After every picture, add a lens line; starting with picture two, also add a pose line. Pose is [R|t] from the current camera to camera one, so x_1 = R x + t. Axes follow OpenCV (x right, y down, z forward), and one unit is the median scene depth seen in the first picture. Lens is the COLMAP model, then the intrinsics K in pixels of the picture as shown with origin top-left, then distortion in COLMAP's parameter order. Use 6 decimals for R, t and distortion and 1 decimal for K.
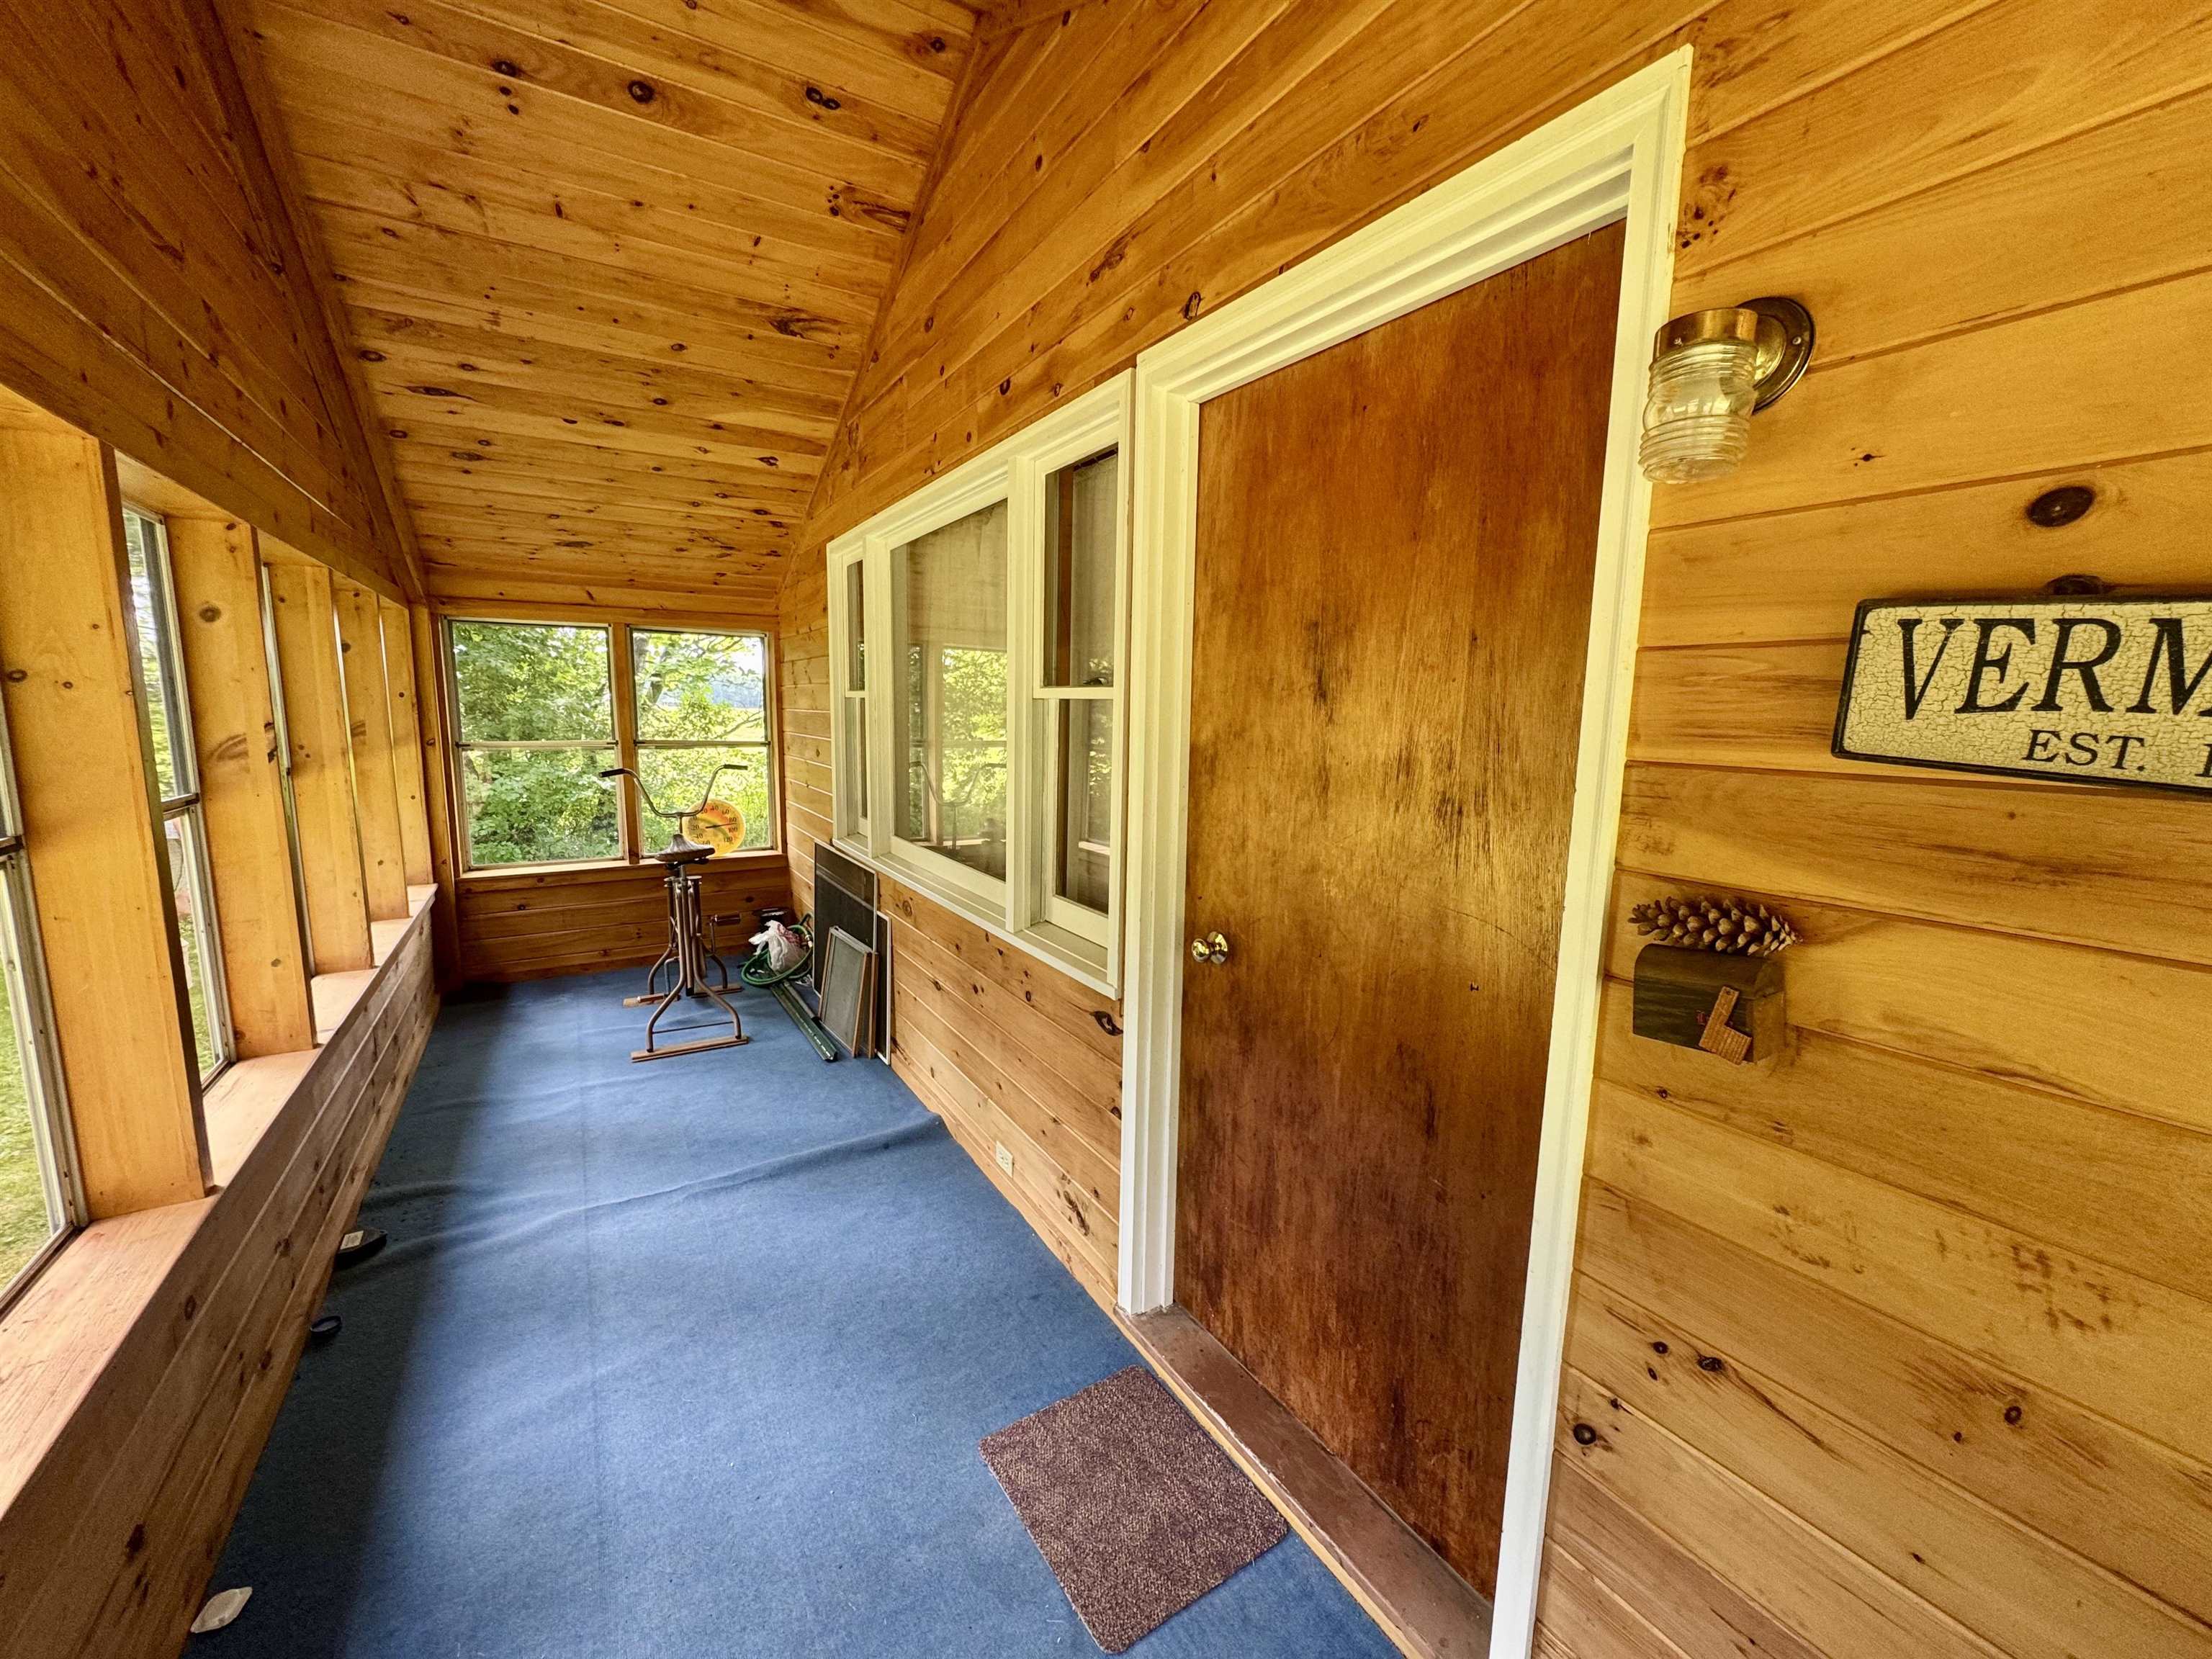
lens RADIAL K [[885.4, 0, 1109.1], [0, 885.4, 826.1], [0, 0, 1]] dist [-0.001520, 0.000289]
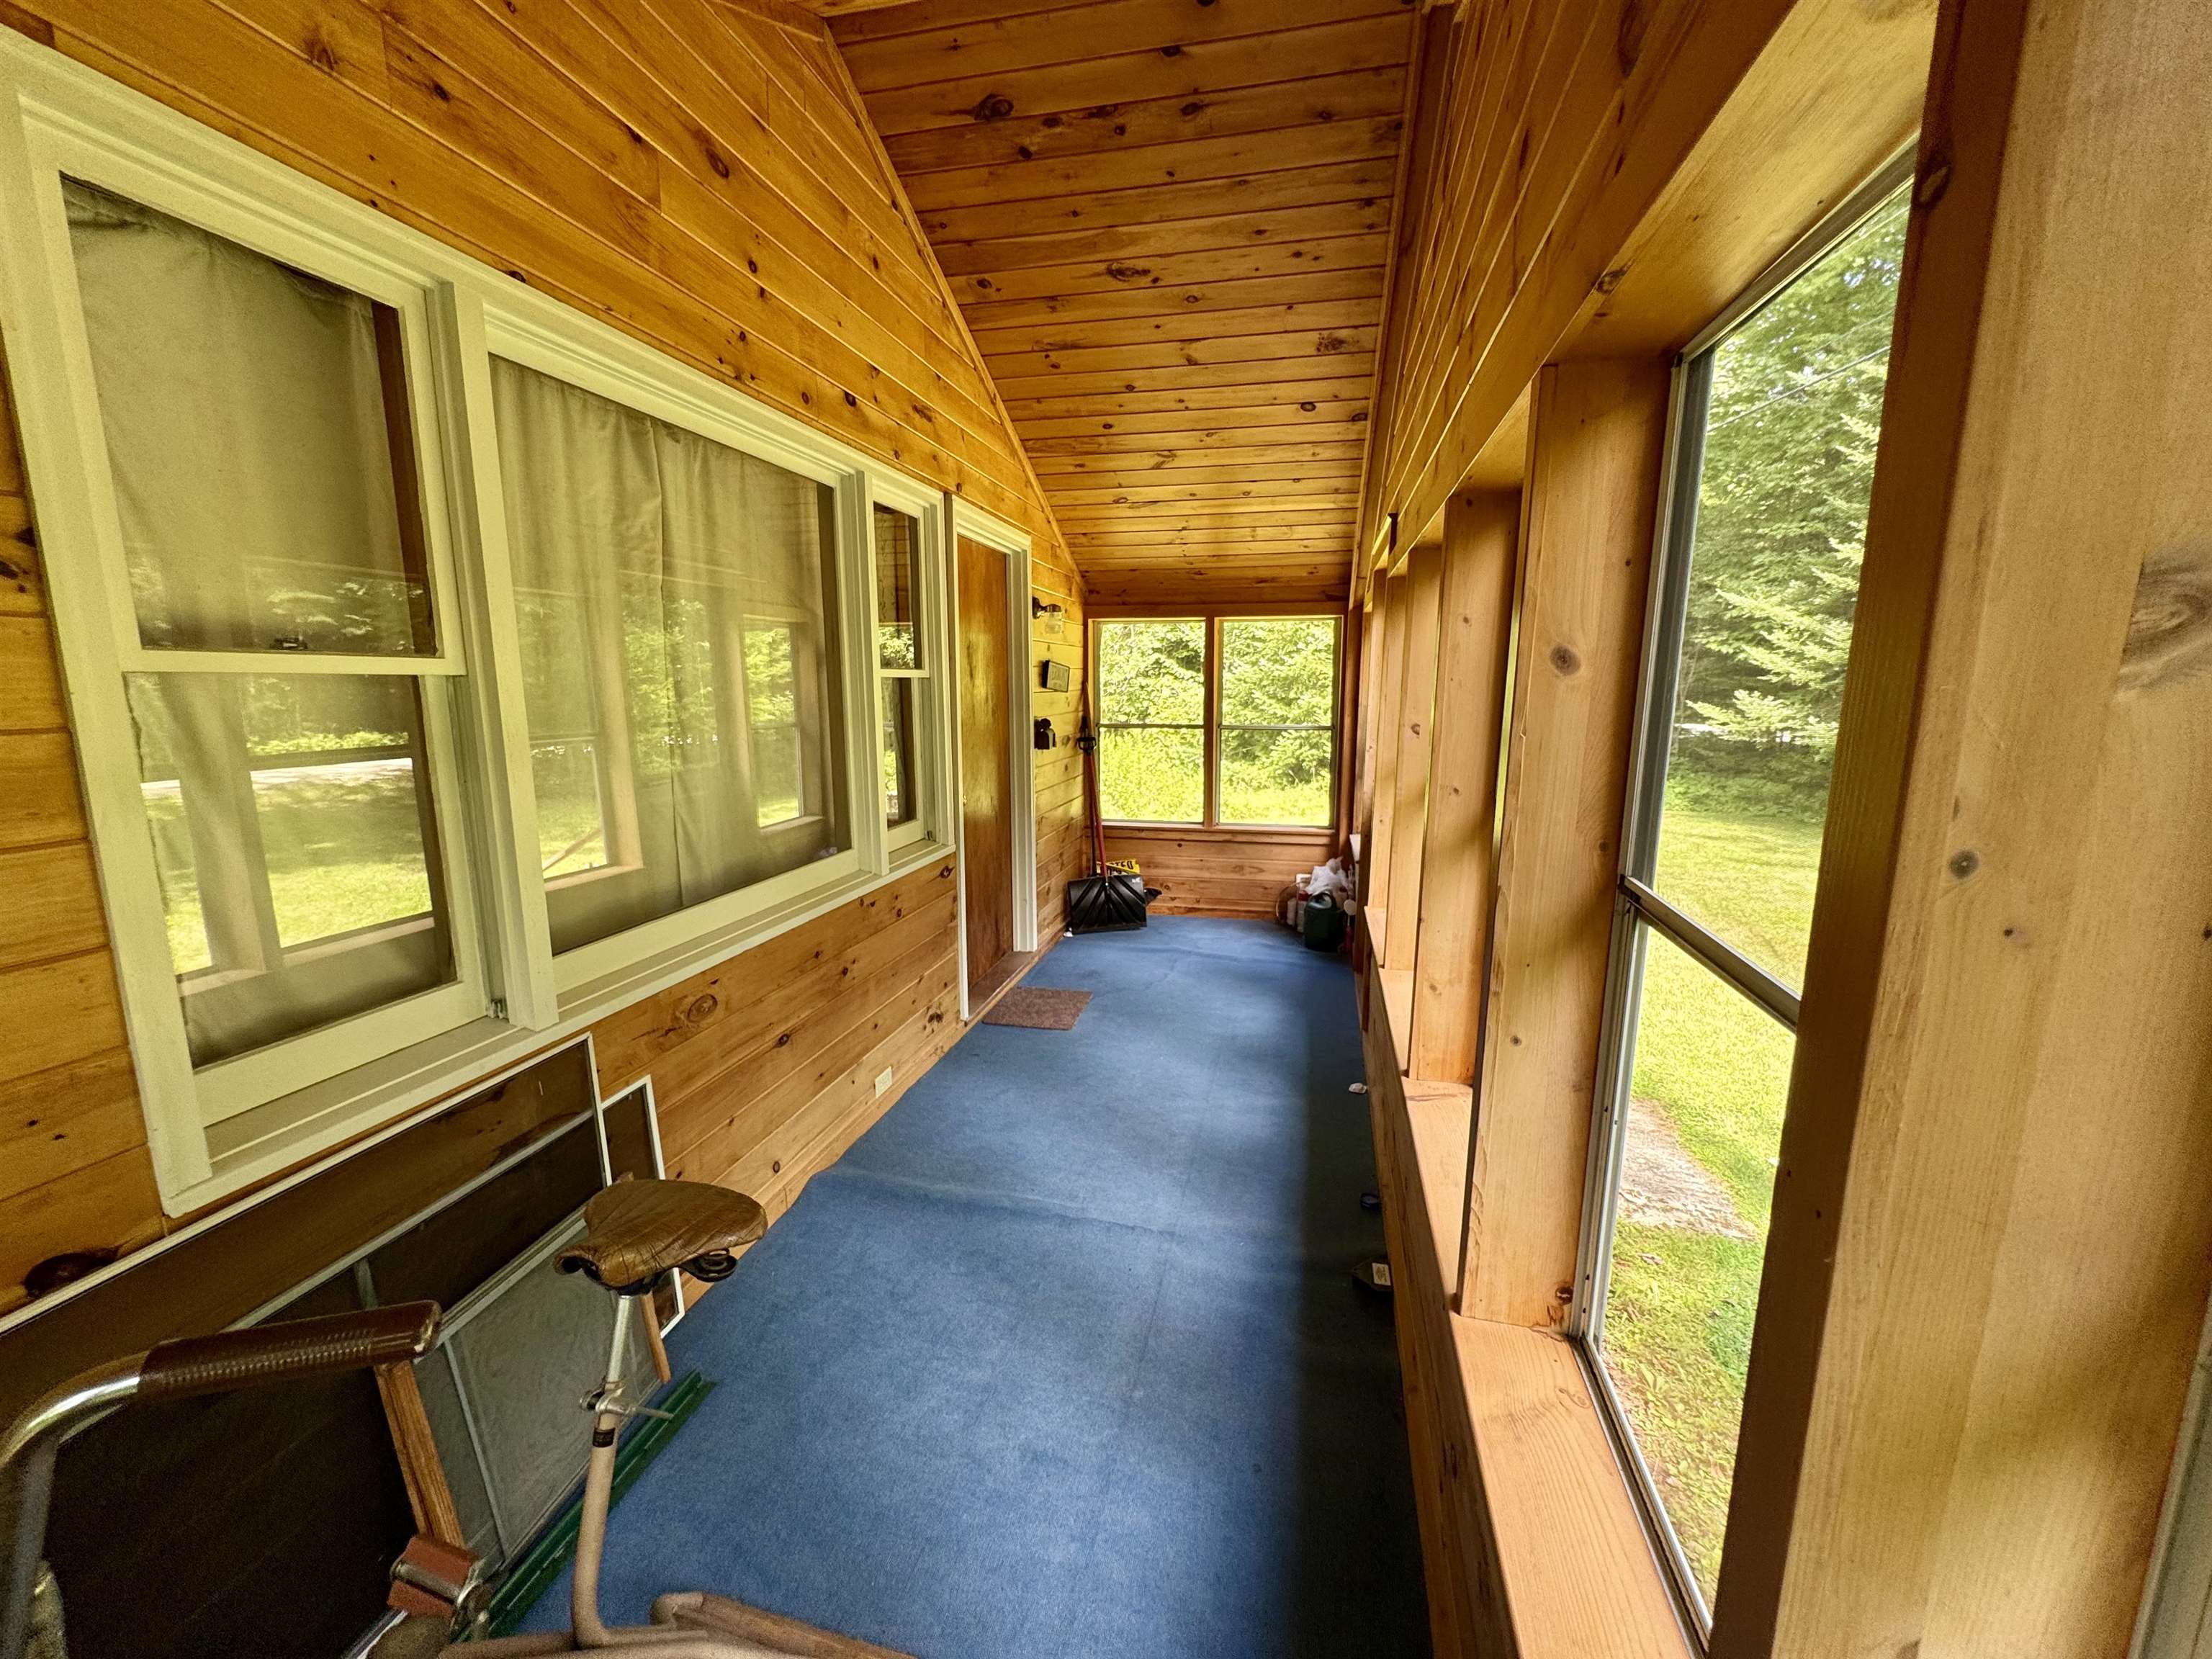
lens RADIAL K [[885.4, 0, 1109.1], [0, 885.4, 826.1], [0, 0, 1]] dist [-0.001520, 0.000289]
pose [[-0.712412, -0.135527, 0.688550, -1.241904], [0.079277, 0.959351, 0.270852, -0.266211], [-0.697269, 0.247545, -0.672709, 1.724847]]
